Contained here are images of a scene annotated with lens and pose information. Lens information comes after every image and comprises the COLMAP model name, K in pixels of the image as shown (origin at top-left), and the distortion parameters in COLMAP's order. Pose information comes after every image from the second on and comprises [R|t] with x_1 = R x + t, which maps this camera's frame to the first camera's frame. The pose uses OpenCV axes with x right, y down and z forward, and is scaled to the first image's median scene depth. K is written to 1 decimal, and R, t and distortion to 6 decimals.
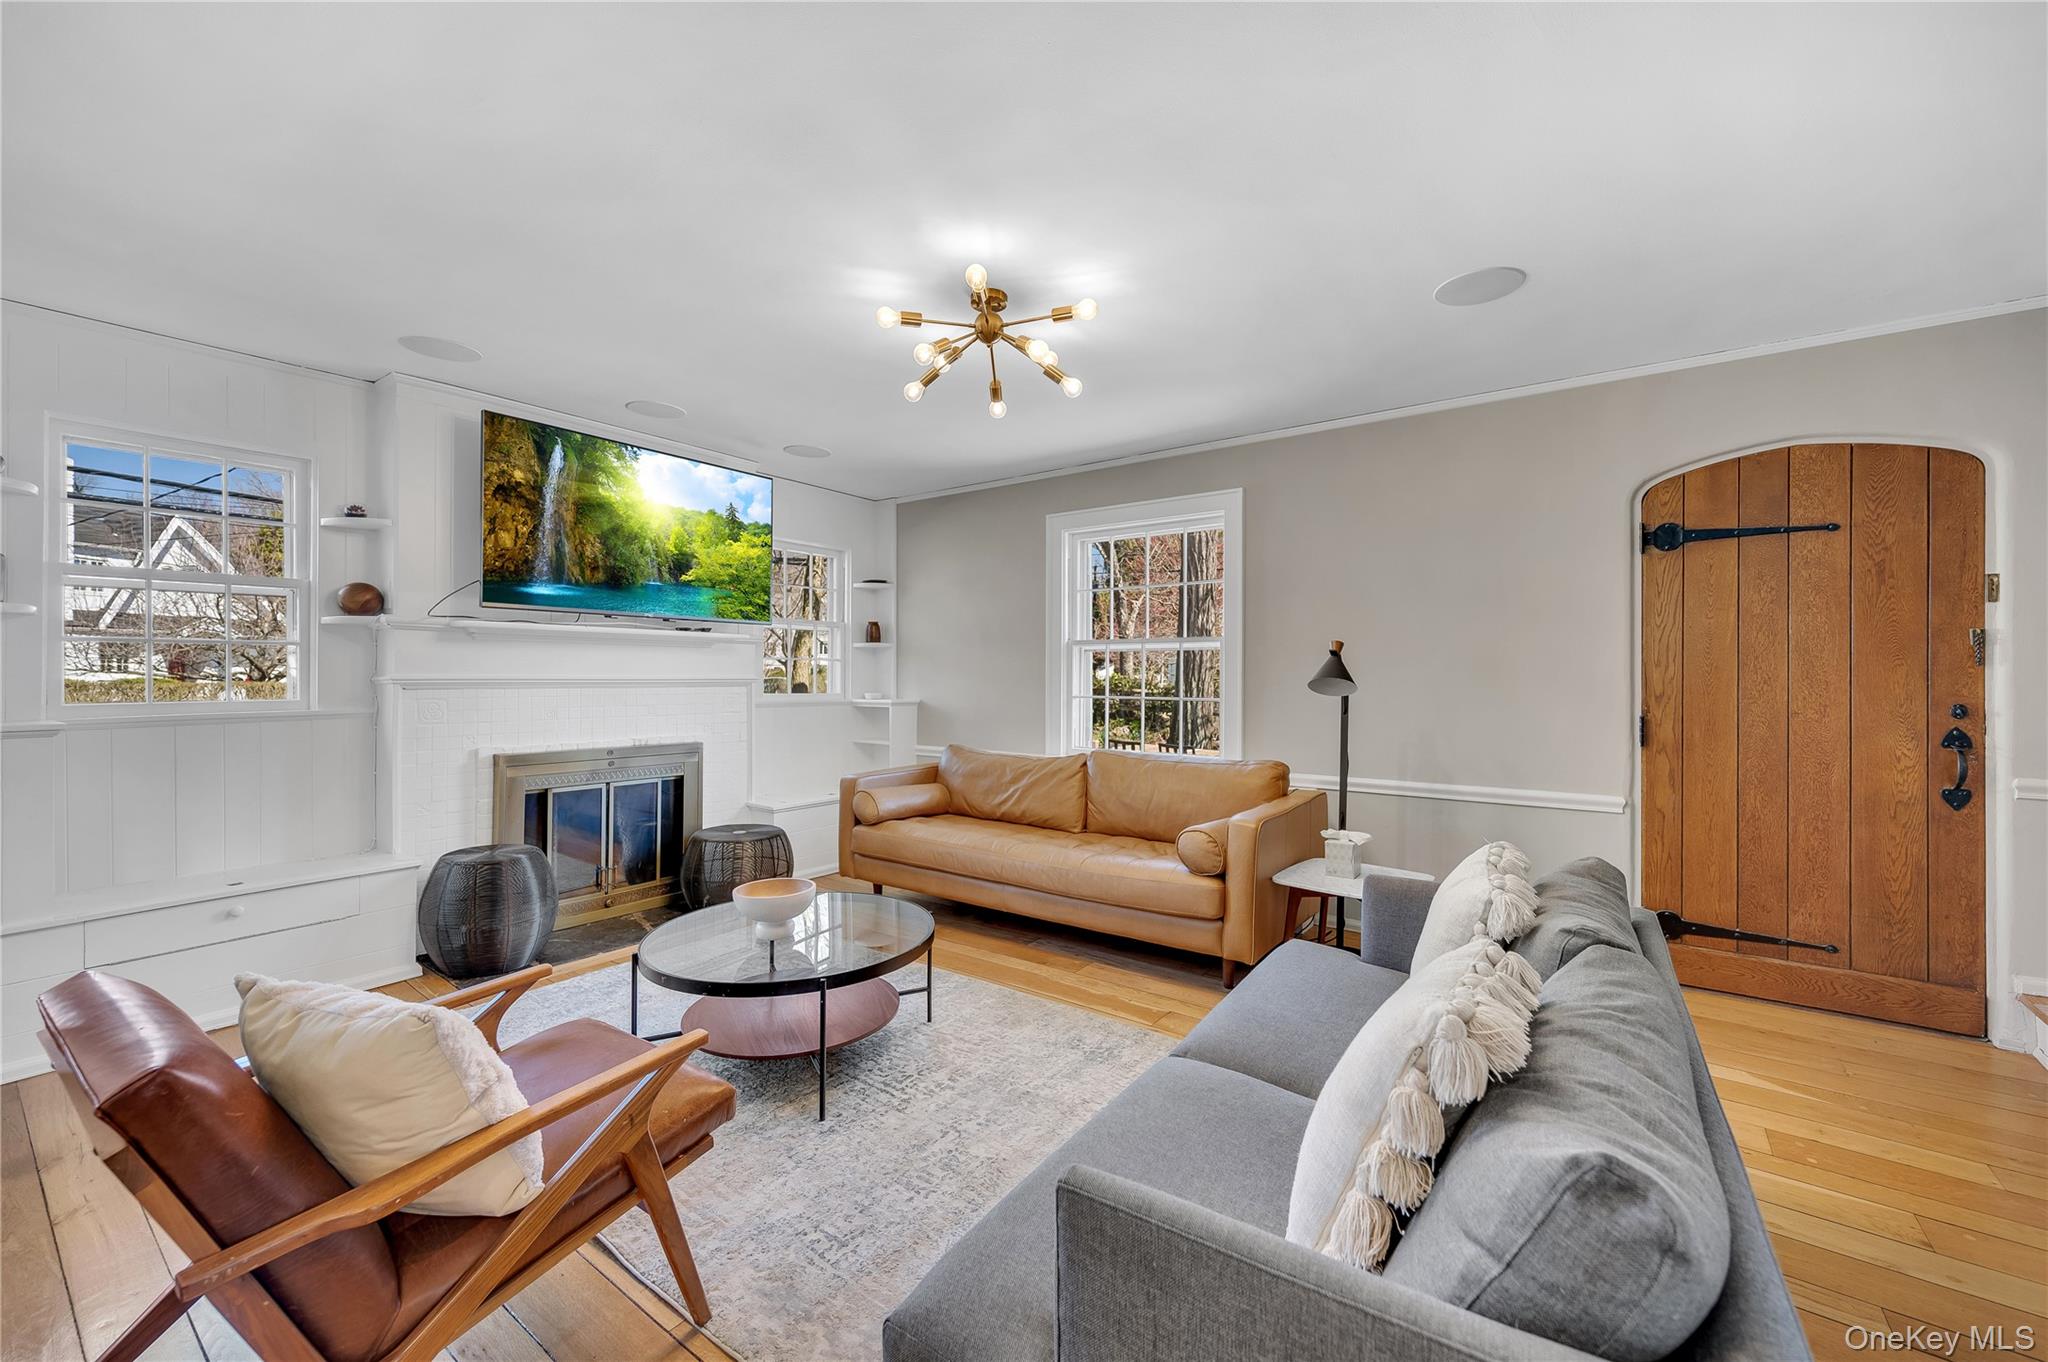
lens RADIAL K [[807.0, 0, 1015.0], [0, 807.0, 674.8], [0, 0, 1]] dist [0.000124, -0.000336]
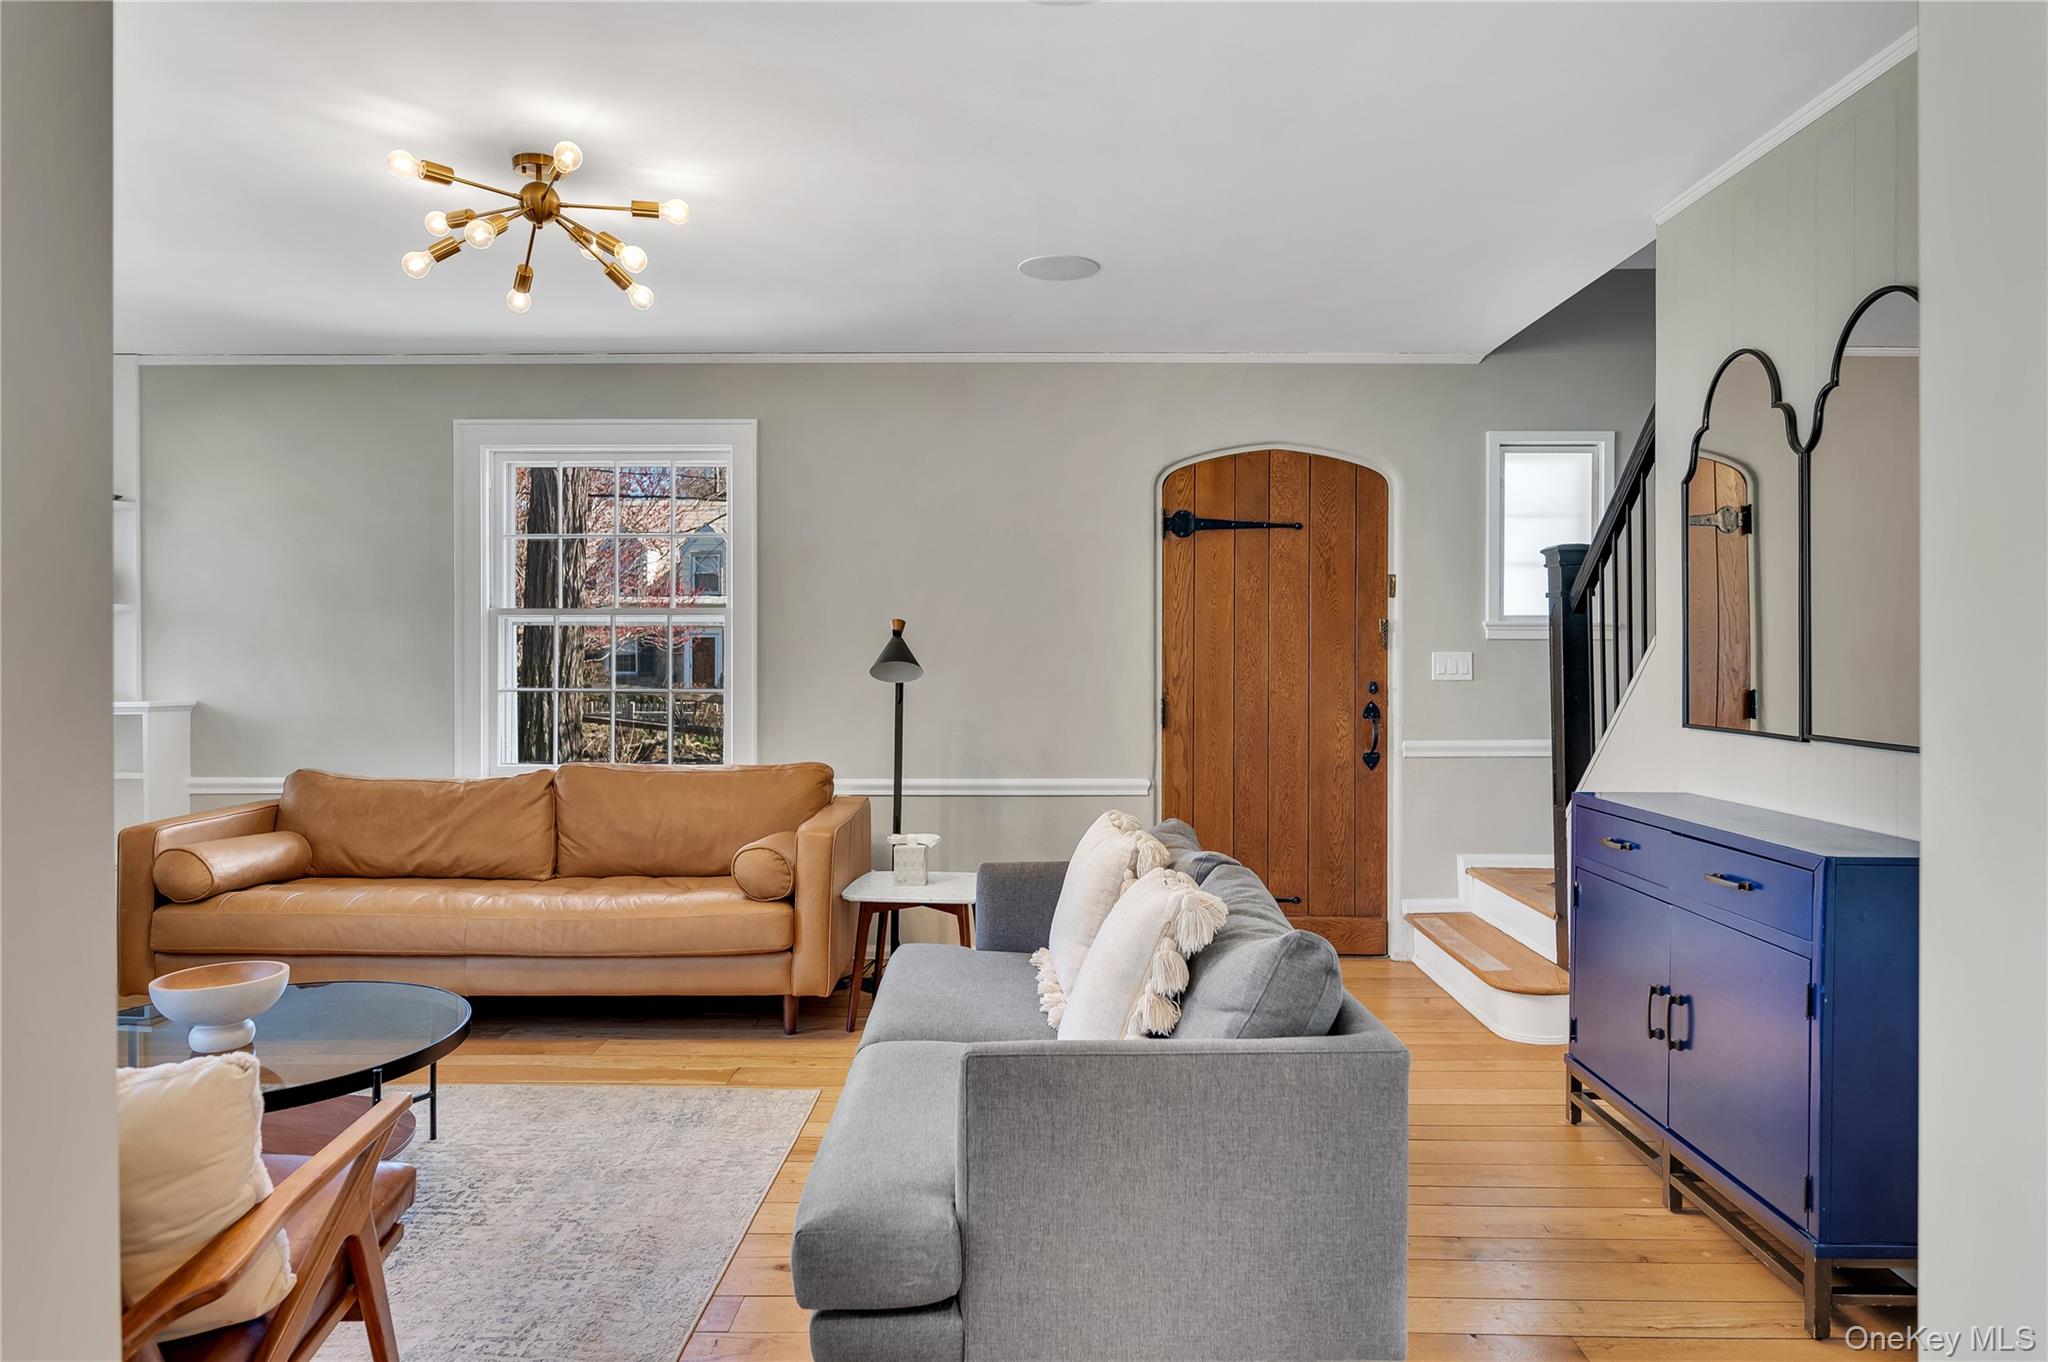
lens RADIAL K [[1243.6, 0, 1007.2], [0, 1243.6, 676.2], [0, 0, 1]] dist [-0.008802, -0.000569]
pose [[0.823161, -0.010006, 0.567720, -0.292112], [0.001648, 0.999883, 0.015233, -0.000591], [-0.567806, -0.011604, 0.823081, -0.189640]]
